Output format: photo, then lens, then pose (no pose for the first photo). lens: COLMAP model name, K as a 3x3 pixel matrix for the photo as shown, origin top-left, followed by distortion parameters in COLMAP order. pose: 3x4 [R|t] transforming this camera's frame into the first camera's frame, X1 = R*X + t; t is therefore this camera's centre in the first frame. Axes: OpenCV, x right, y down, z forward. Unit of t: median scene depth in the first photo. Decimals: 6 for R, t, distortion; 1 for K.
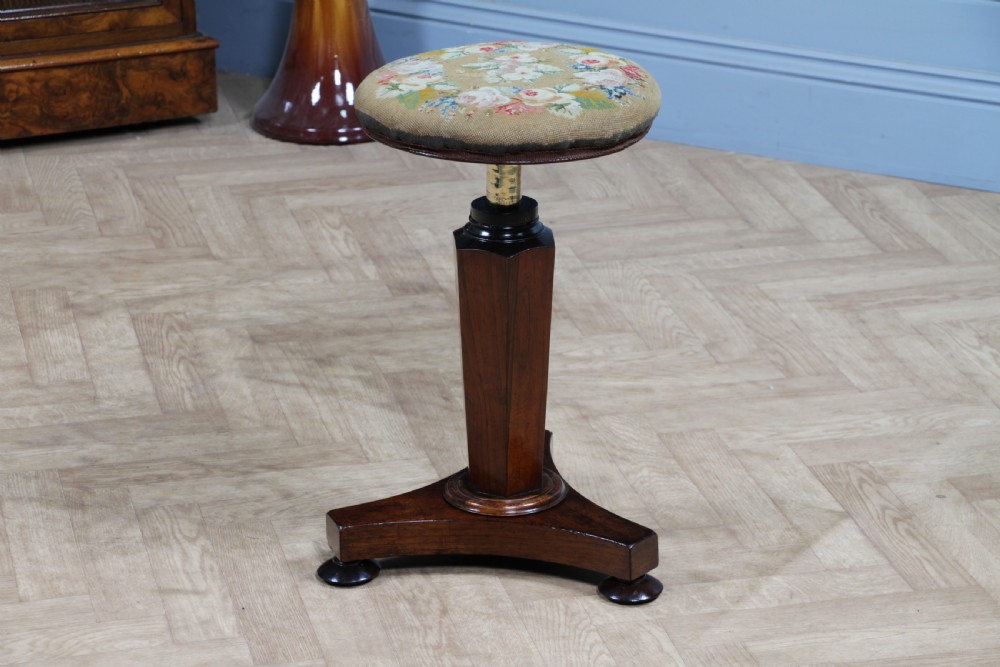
lens RADIAL K [[3226.1, 0, 500.0], [0, 3226.1, 333.5], [0, 0, 1]] dist [0.699092, 0.721475]
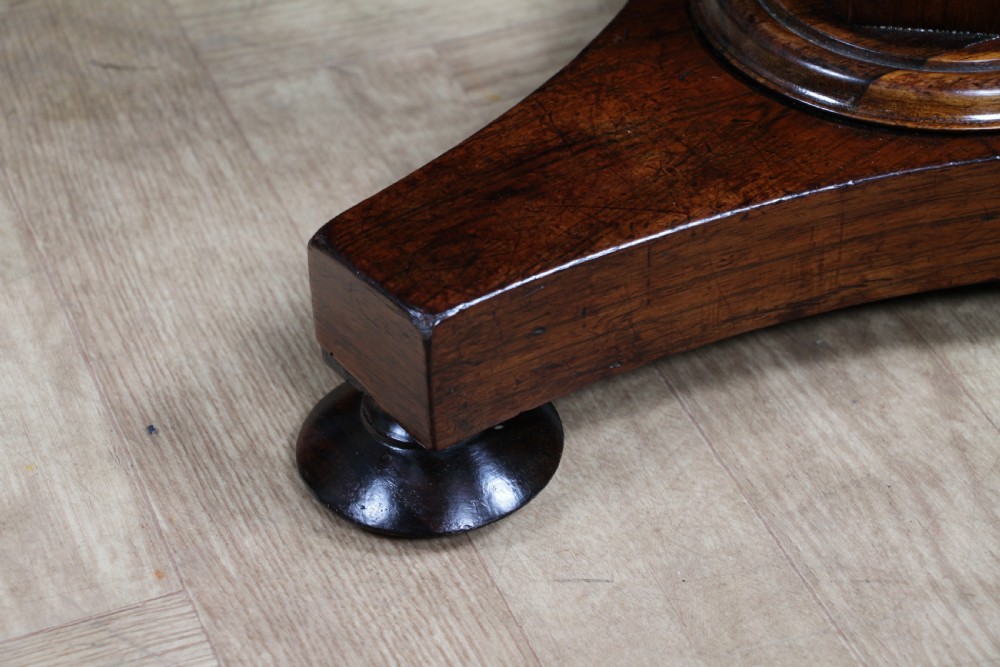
lens RADIAL K [[2690.7, 0, 500.0], [0, 2690.7, 333.5], [0, 0, 1]] dist [0.272458, 0.089440]
pose [[0.989134, -0.093469, 0.113479, -0.064376], [0.054485, 0.949973, 0.307544, 0.012738], [-0.136547, -0.298020, 0.944743, 0.686642]]
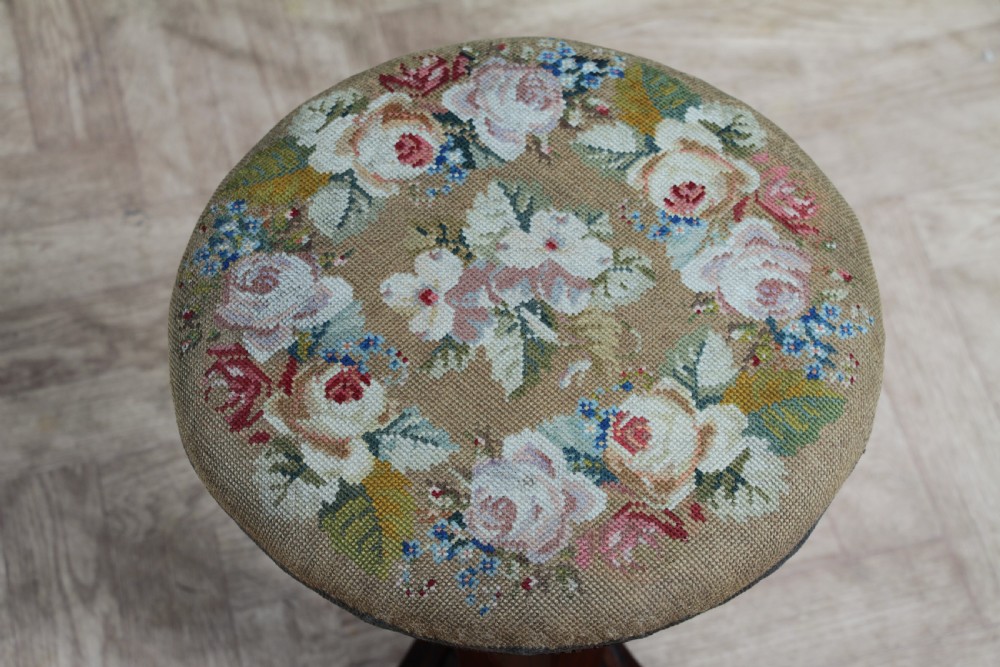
lens RADIAL K [[2101.3, 0, 500.0], [0, 2101.3, 333.5], [0, 0, 1]] dist [0.226889, 0.274760]
pose [[0.999827, -0.015365, 0.010510, -0.017593], [0.005277, 0.775352, 0.631507, -0.206946], [-0.017852, -0.631342, 0.775299, 0.641924]]
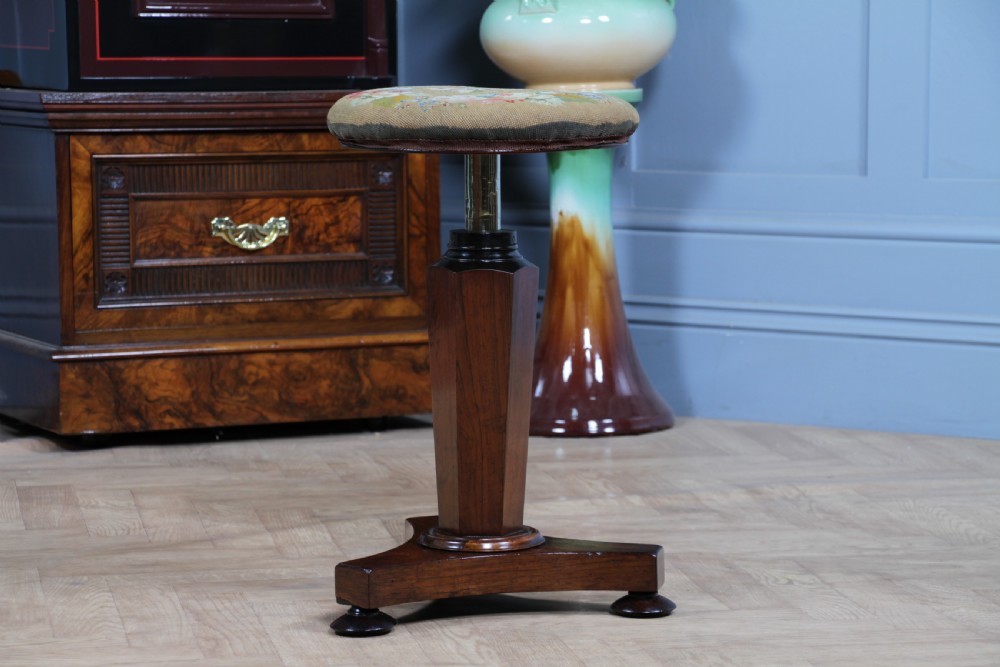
lens RADIAL K [[3510.6, 0, 500.0], [0, 3510.6, 333.5], [0, 0, 1]] dist [0.735002, 1.538813]
pose [[0.998832, 0.005482, -0.048003, -0.033756], [-0.017318, 0.968143, -0.249799, 0.204752], [0.045105, 0.250339, 0.967107, 0.018513]]
